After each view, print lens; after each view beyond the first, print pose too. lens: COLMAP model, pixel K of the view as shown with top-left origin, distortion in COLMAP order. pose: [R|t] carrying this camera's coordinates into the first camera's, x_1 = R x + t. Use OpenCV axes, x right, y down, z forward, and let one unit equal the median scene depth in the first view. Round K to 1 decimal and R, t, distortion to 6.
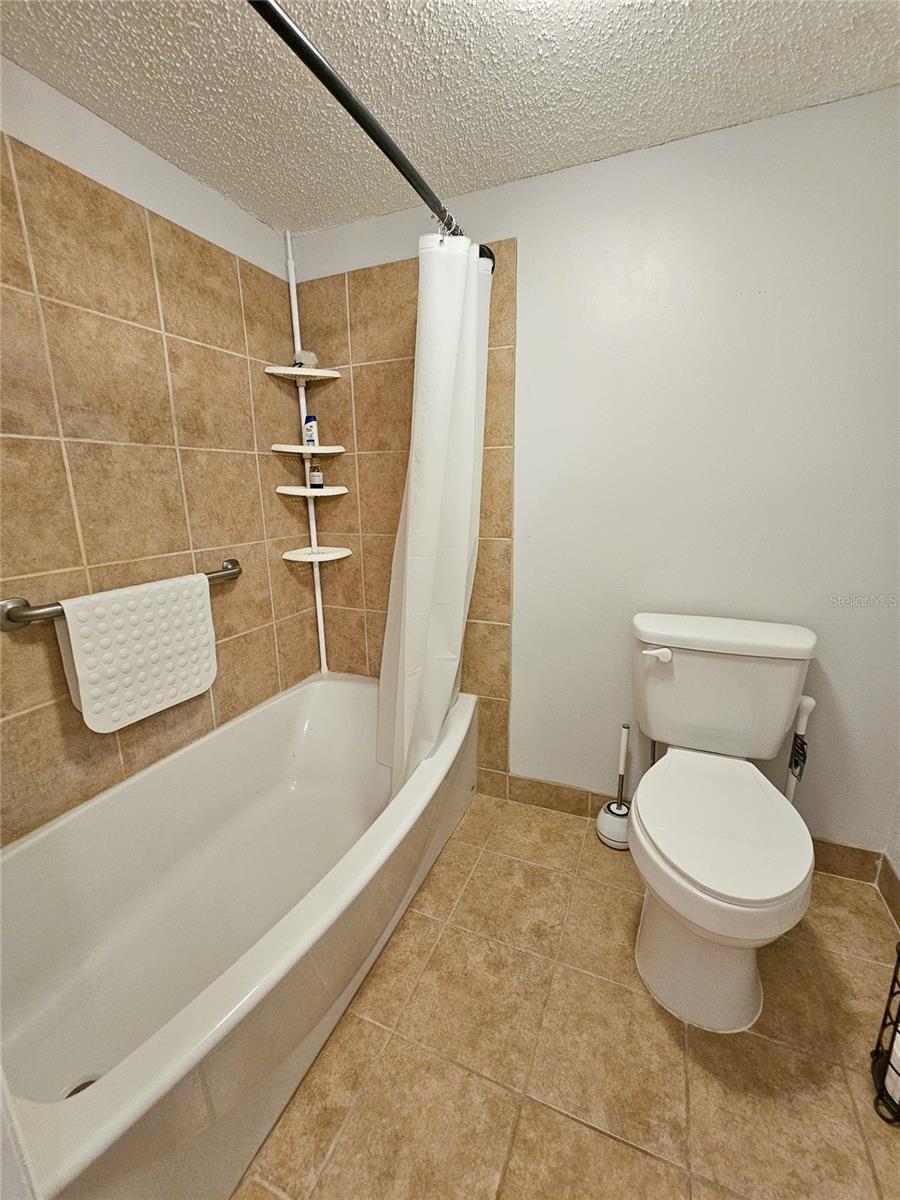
lens RADIAL K [[492.5, 0, 444.9], [0, 492.5, 597.8], [0, 0, 1]] dist [-0.001859, 0.000378]
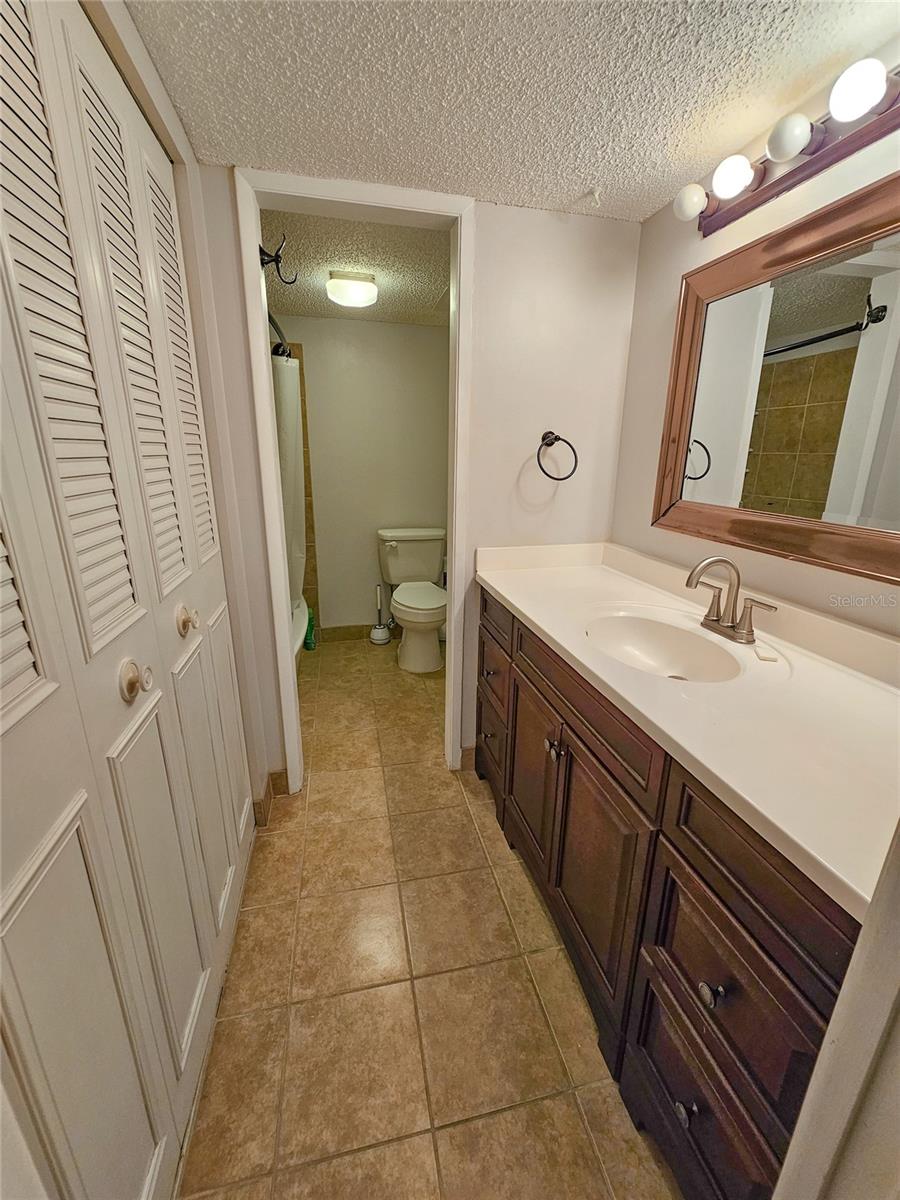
lens RADIAL K [[492.5, 0, 451.3], [0, 492.5, 599.3], [0, 0, 1]] dist [-0.001859, 0.000378]
pose [[0.802614, -0.139316, 0.580002, -0.741714], [0.108826, 0.990224, 0.087256, 0.200705], [-0.586488, -0.006913, 0.809928, -1.081557]]
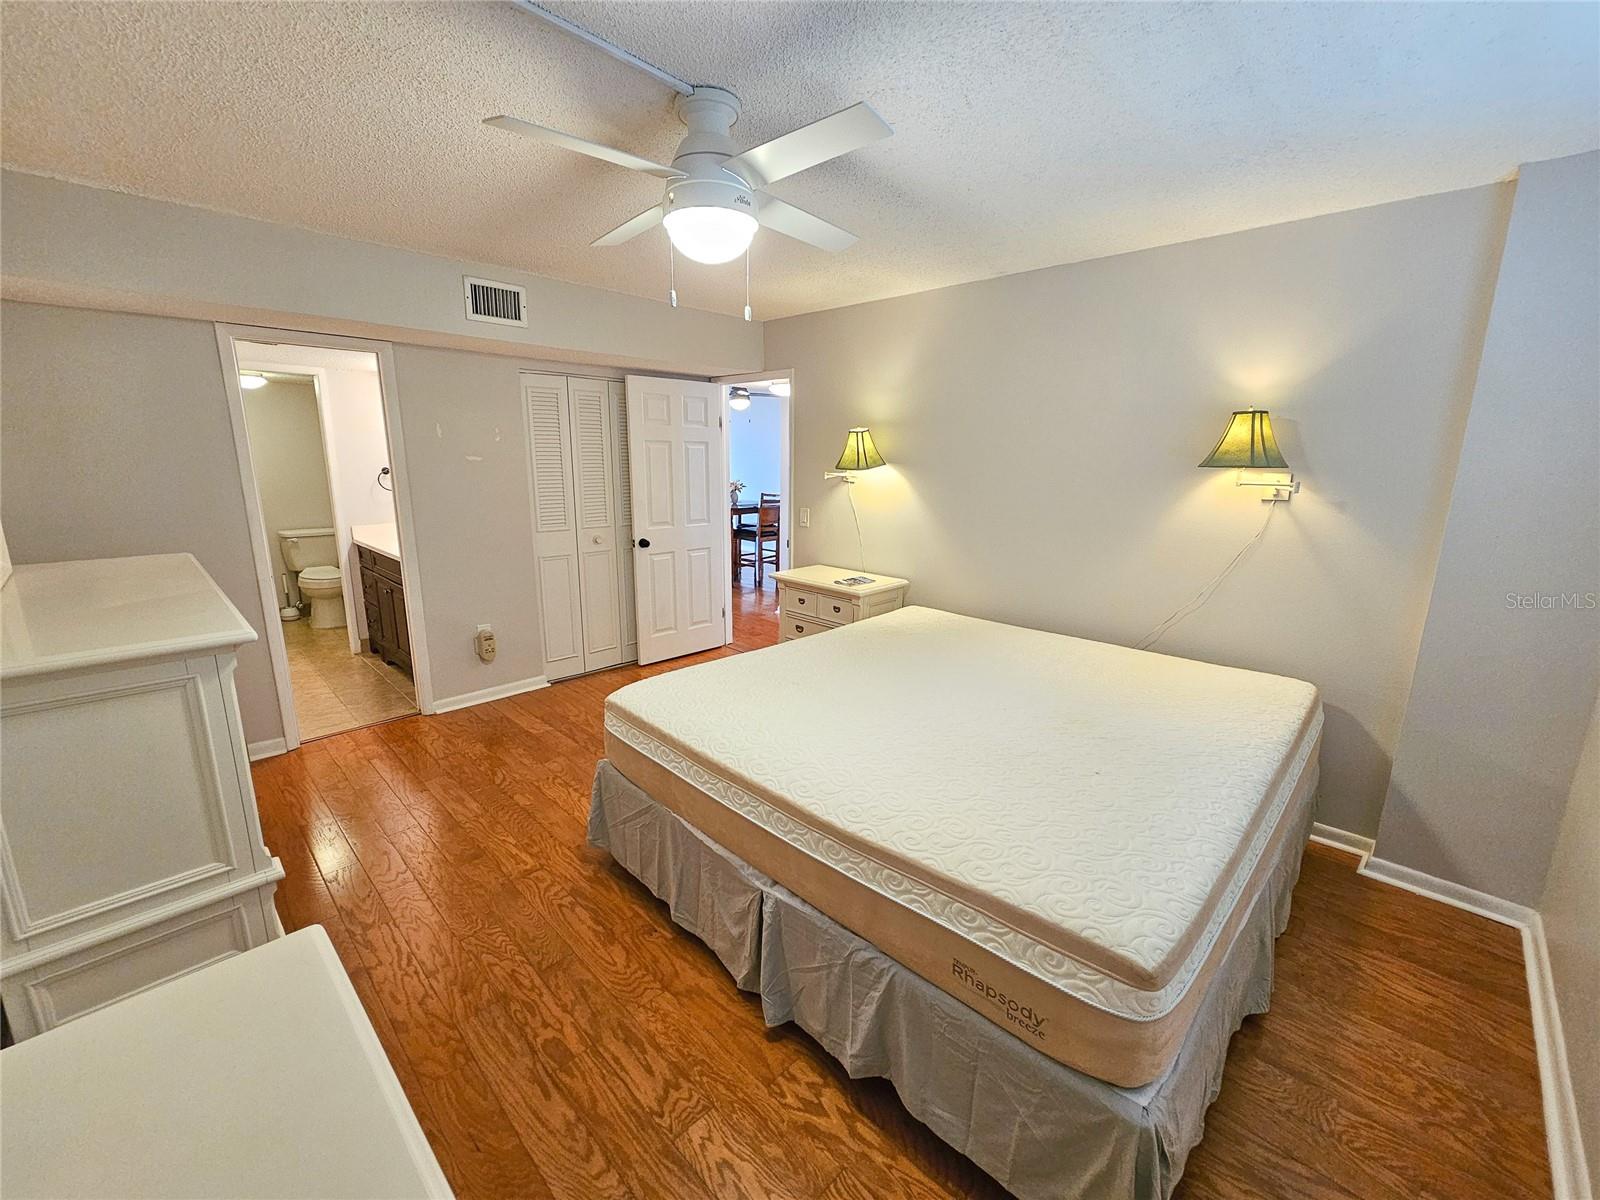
lens RADIAL K [[656.7, 0, 789.6], [0, 656.7, 603.2], [0, 0, 1]] dist [-0.001859, 0.000378]
pose [[0.358953, -0.169434, 0.917848, -2.511307], [0.204810, 0.973716, 0.099650, 0.776431], [-0.910607, 0.152215, 0.384220, -3.711409]]
